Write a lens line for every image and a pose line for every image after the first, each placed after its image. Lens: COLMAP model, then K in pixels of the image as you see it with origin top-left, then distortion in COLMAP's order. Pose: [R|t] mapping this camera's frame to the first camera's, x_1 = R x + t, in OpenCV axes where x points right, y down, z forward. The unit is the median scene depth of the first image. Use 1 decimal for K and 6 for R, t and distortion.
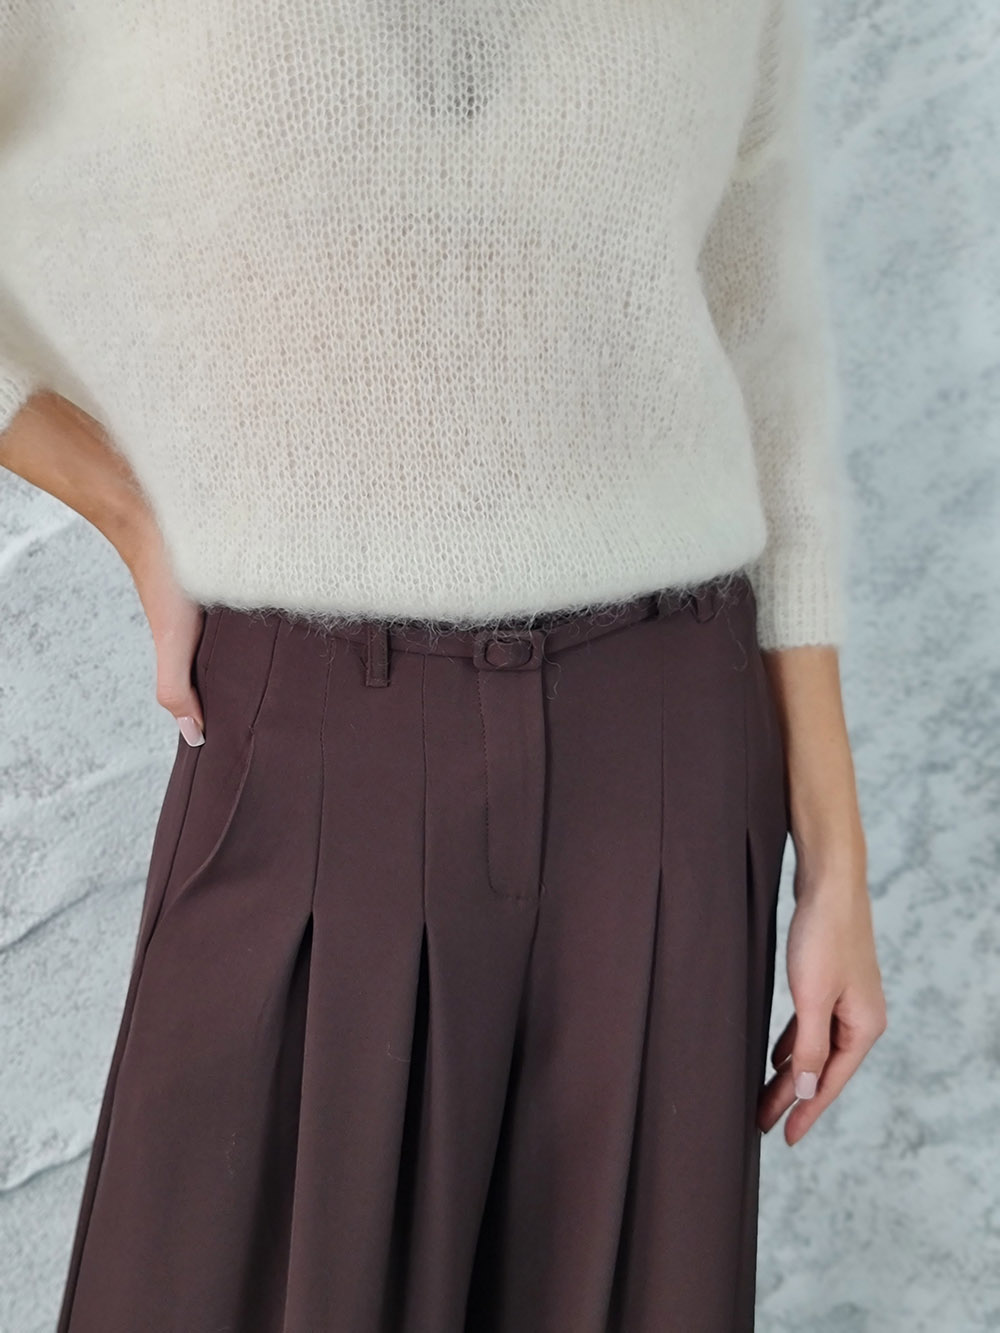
lens RADIAL K [[2025.6, 0, 537.5], [0, 2025.6, 703.3], [0, 0, 1]] dist [0.055807, 0.000000]
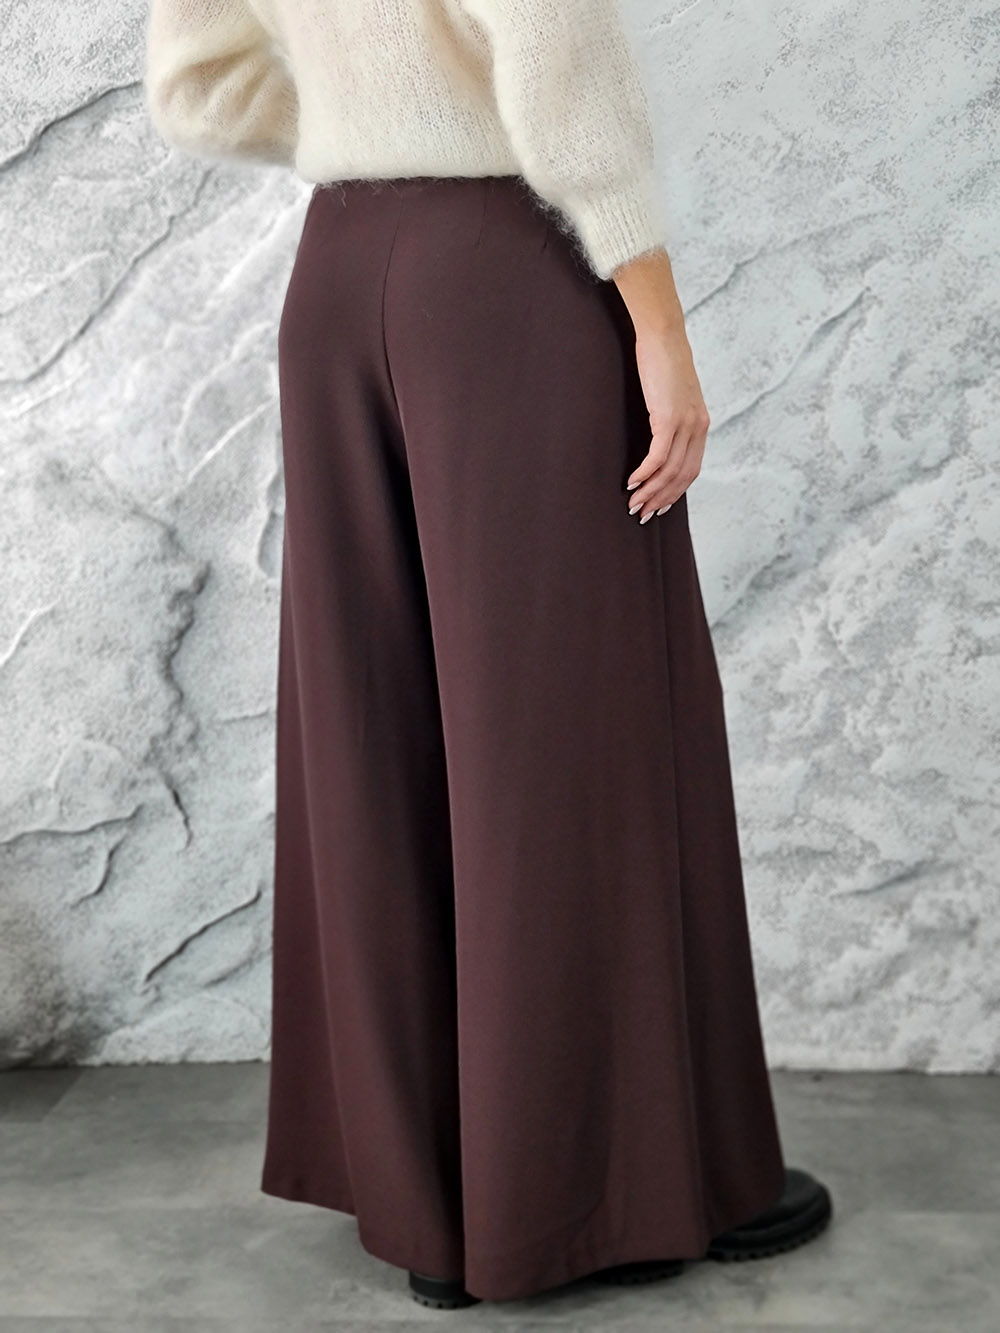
lens RADIAL K [[2025.6, 0, 466.7], [0, 2025.6, 674.5], [0, 0, 1]] dist [0.055807, 0.000000]
pose [[0.941116, -0.026411, -0.337049, 0.368529], [-0.009535, 0.994474, -0.104553, 0.427536], [0.337948, 0.101610, 0.935664, -0.521351]]
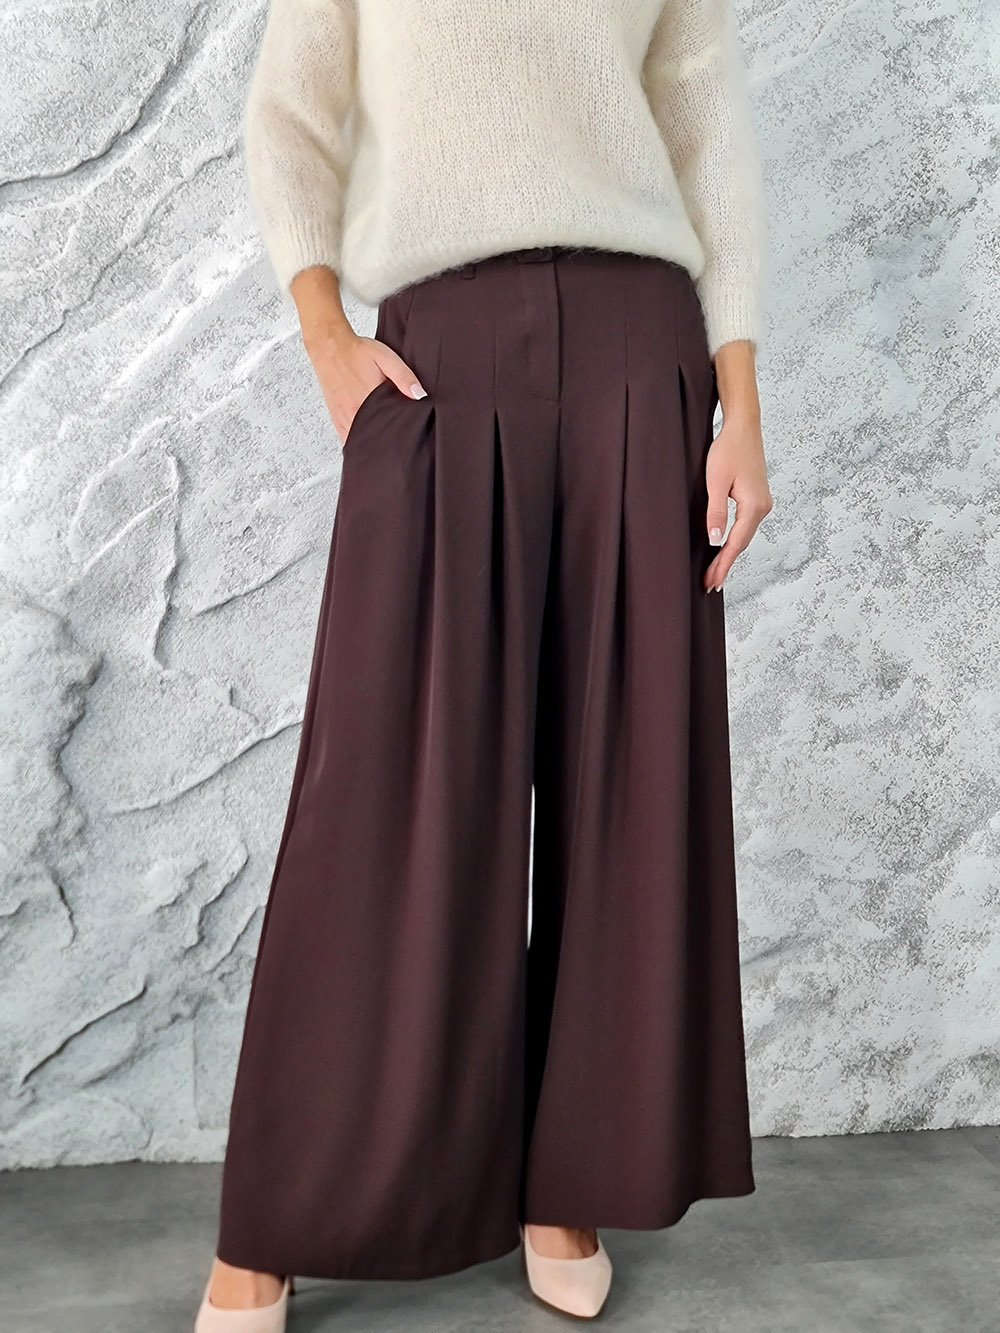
lens RADIAL K [[2025.6, 0, 524.3], [0, 2025.6, 696.9], [0, 0, 1]] dist [0.055807, 0.000000]
pose [[0.990792, -0.044321, -0.127934, 0.167956], [0.024182, 0.987638, -0.154873, 0.463547], [0.133216, 0.150353, 0.979616, -0.619845]]
